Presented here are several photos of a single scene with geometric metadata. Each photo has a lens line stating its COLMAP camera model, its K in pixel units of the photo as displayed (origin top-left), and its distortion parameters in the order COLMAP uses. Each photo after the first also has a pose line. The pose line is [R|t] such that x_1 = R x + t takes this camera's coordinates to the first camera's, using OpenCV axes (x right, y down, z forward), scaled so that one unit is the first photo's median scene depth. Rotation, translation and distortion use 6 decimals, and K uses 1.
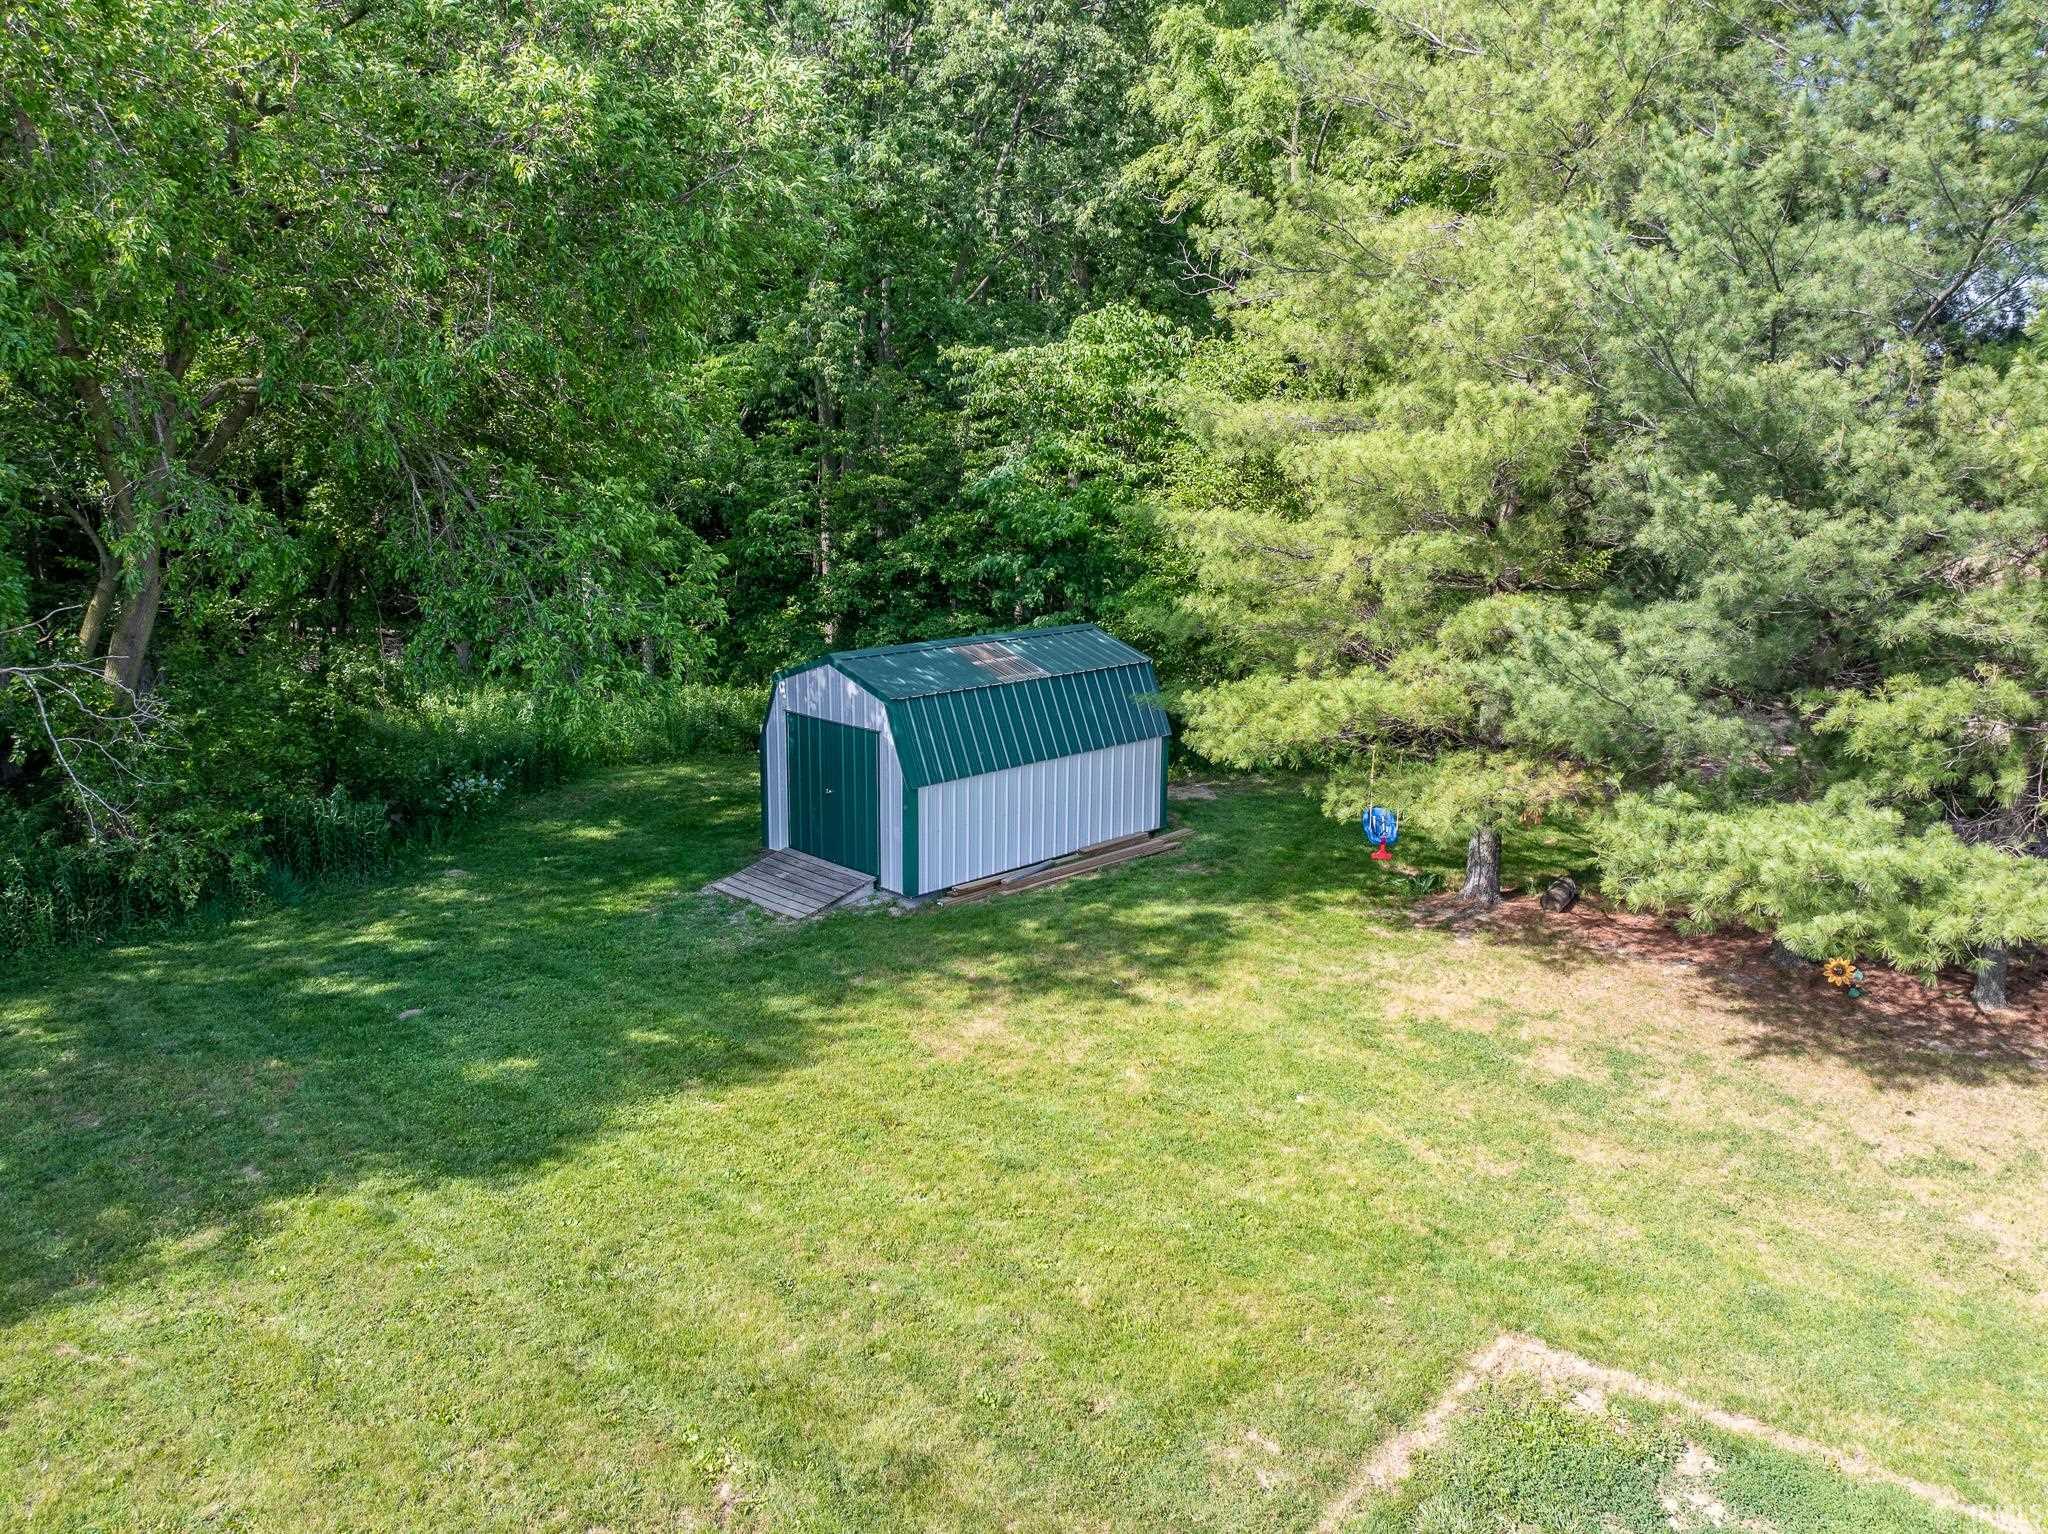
lens RADIAL K [[1451.3, 0, 1014.3], [0, 1451.3, 772.9], [0, 0, 1]] dist [-0.047275, 0.003274]
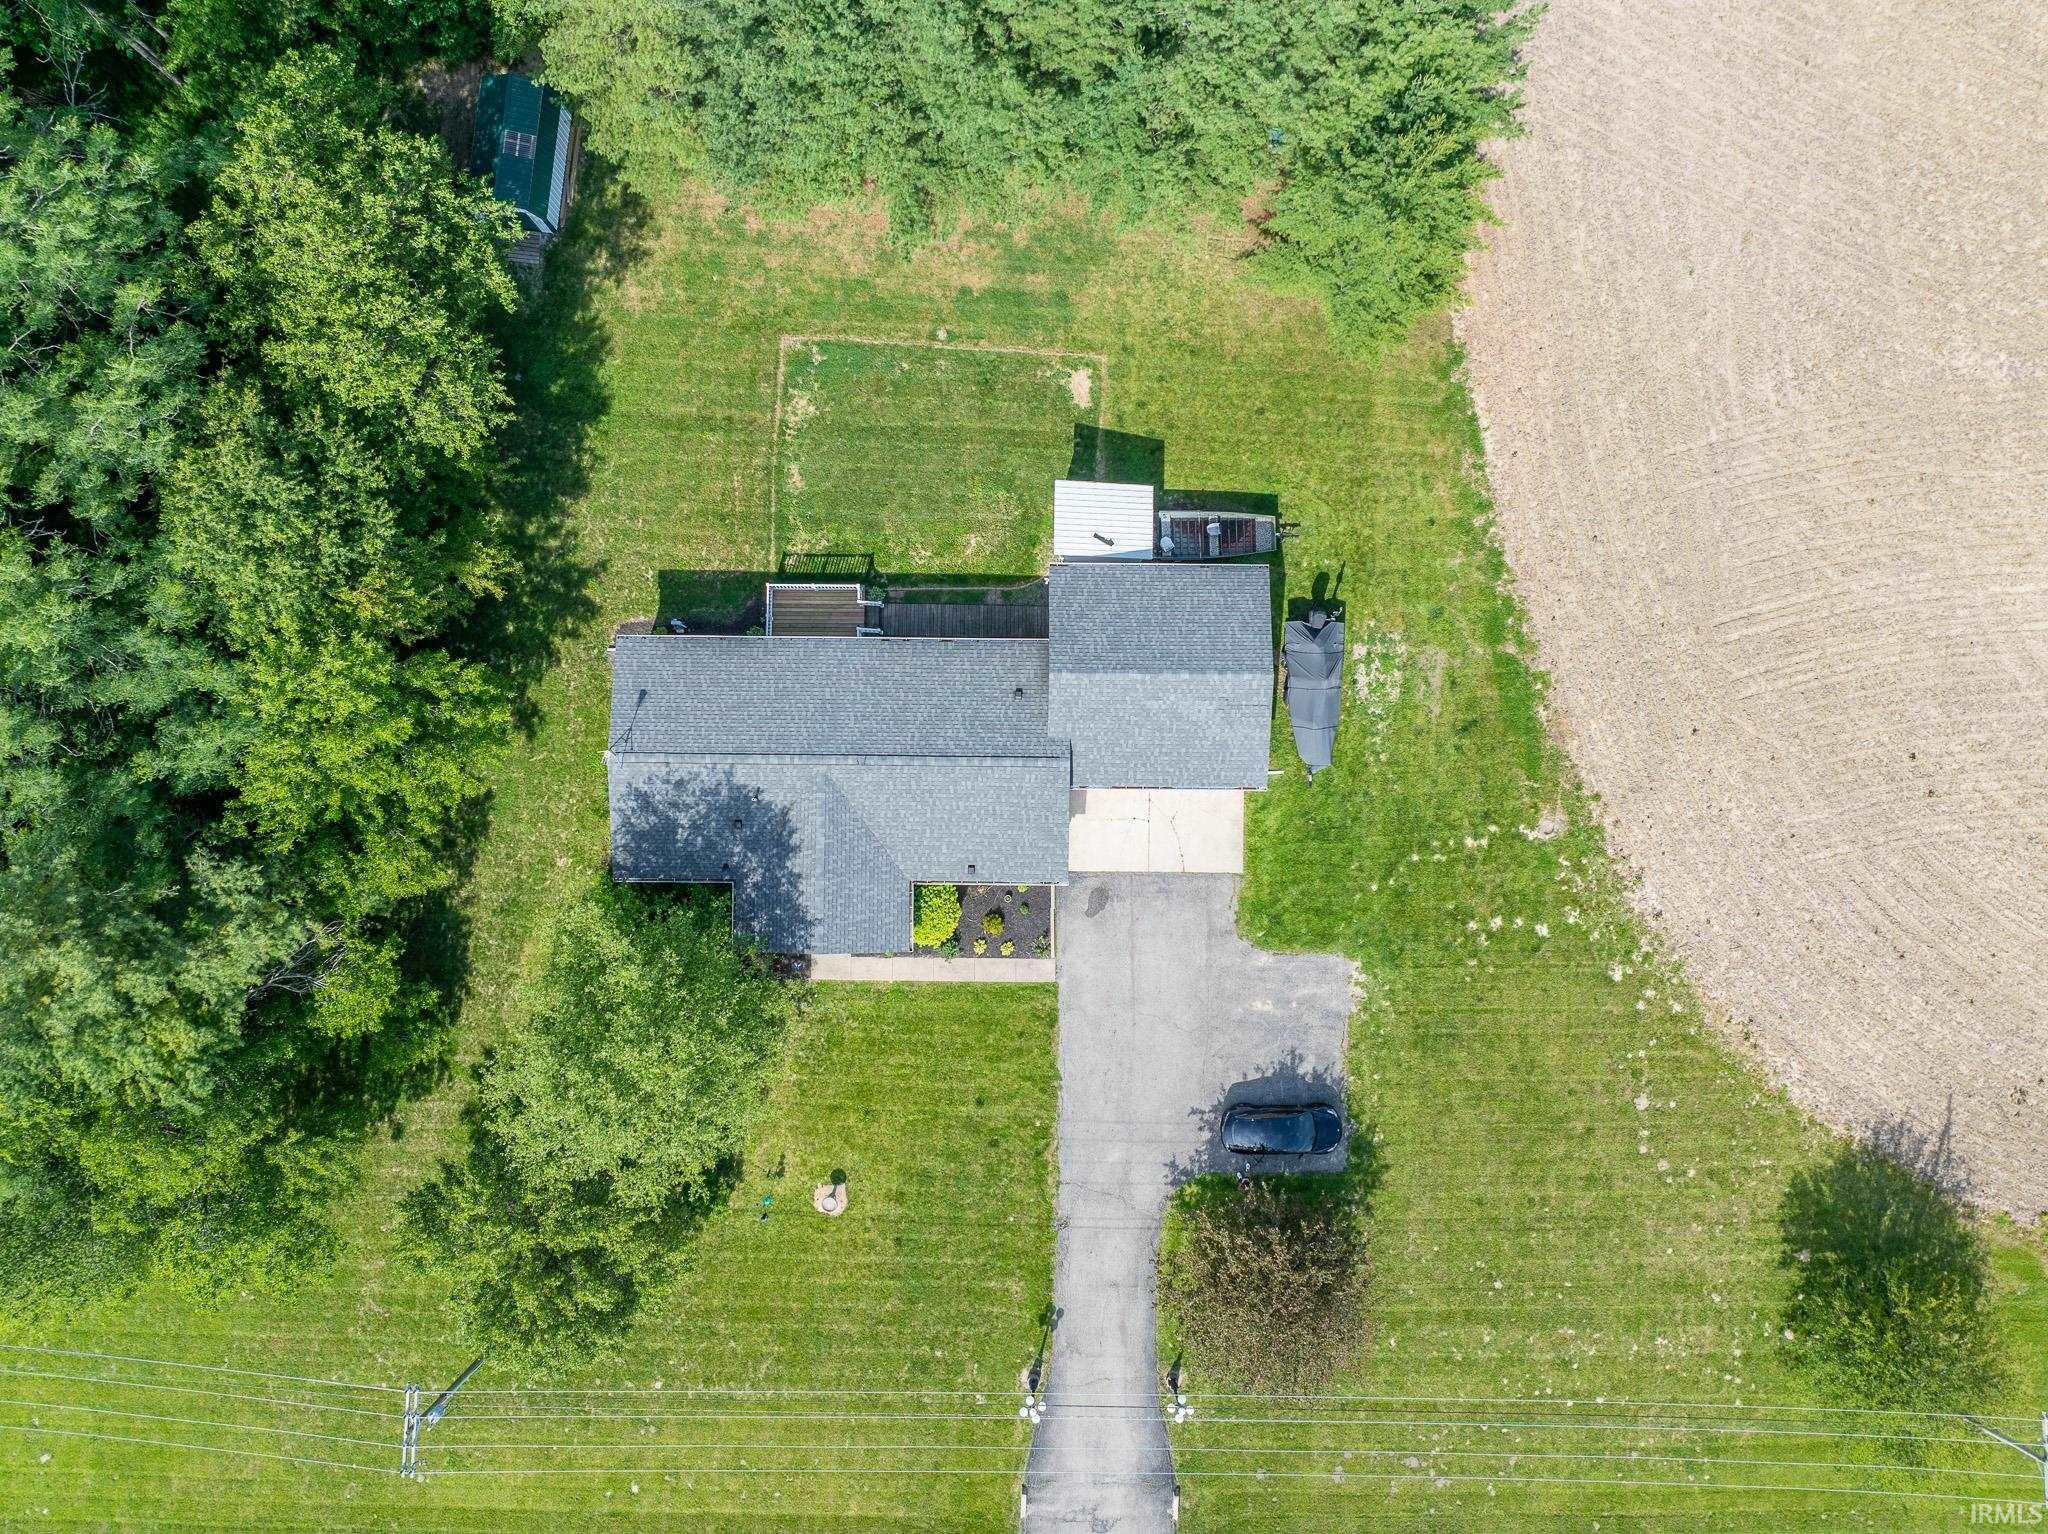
lens RADIAL K [[1396.3, 0, 1024.0], [0, 1396.3, 767.0], [0, 0, 1]] dist [-0.038289, 0.002097]
pose [[0.781880, -0.623415, 0.004280, -0.007739], [0.135951, 0.177201, 0.974740, -2.722760], [-0.608426, -0.761547, 0.223304, -1.307266]]
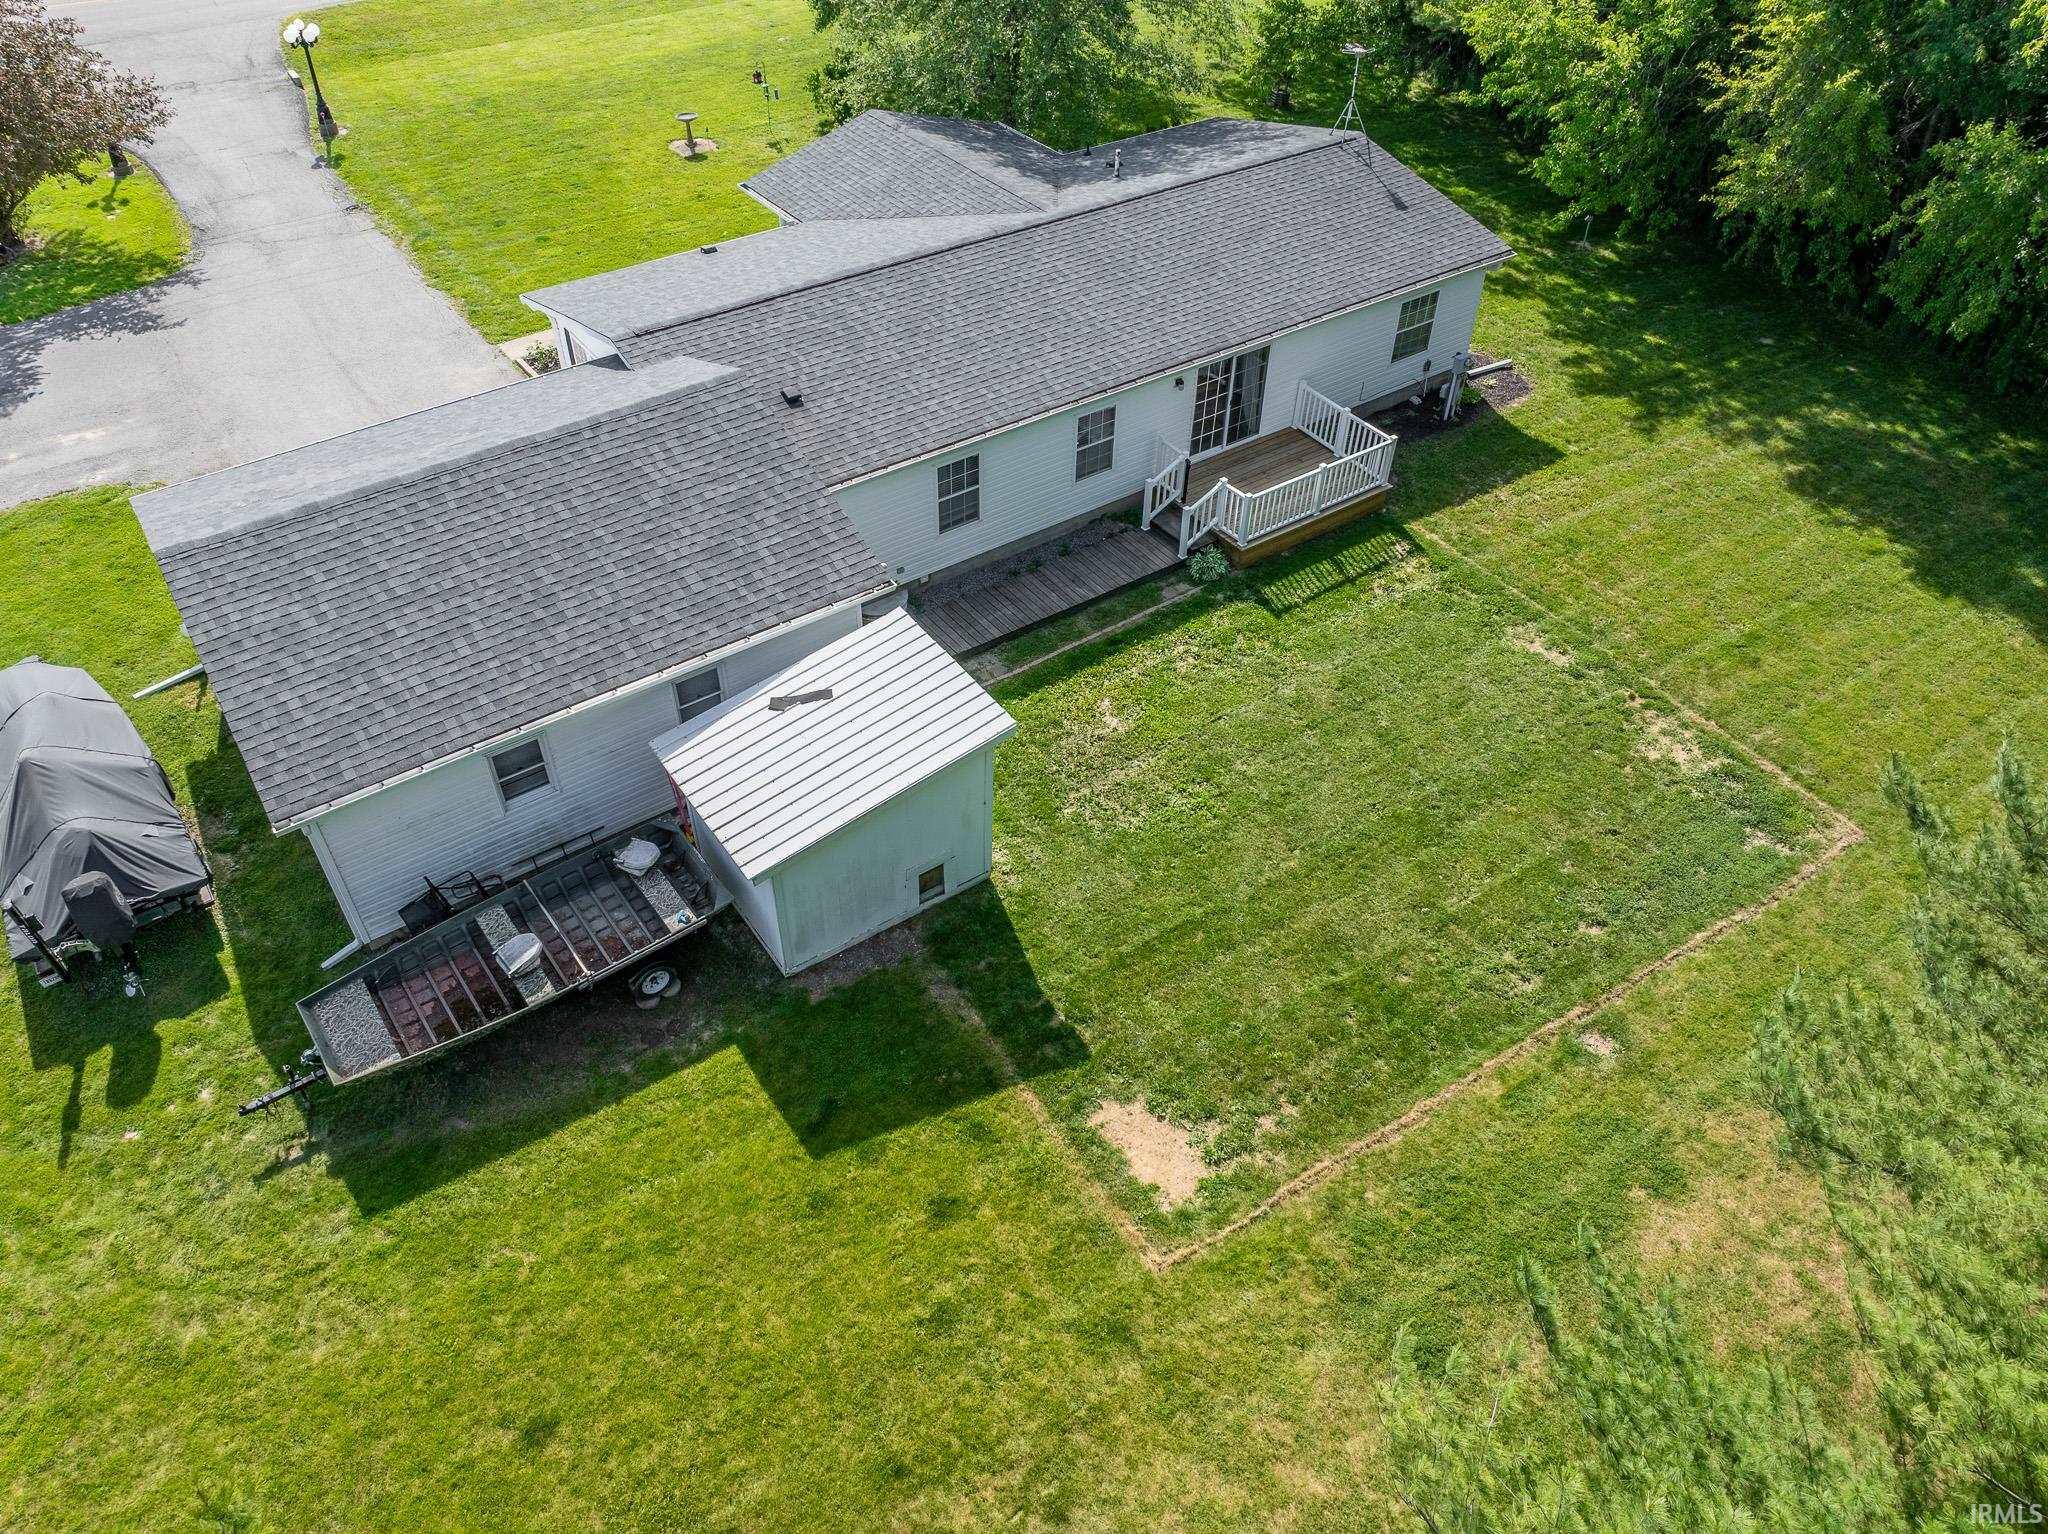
lens RADIAL K [[1446.2, 0, 1026.6], [0, 1446.2, 761.5], [0, 0, 1]] dist [-0.046082, 0.004588]
pose [[-0.267811, 0.647940, -0.713058, 1.228192], [-0.228393, 0.676303, 0.700322, -0.528573], [0.936010, 0.350411, -0.033136, -0.118873]]
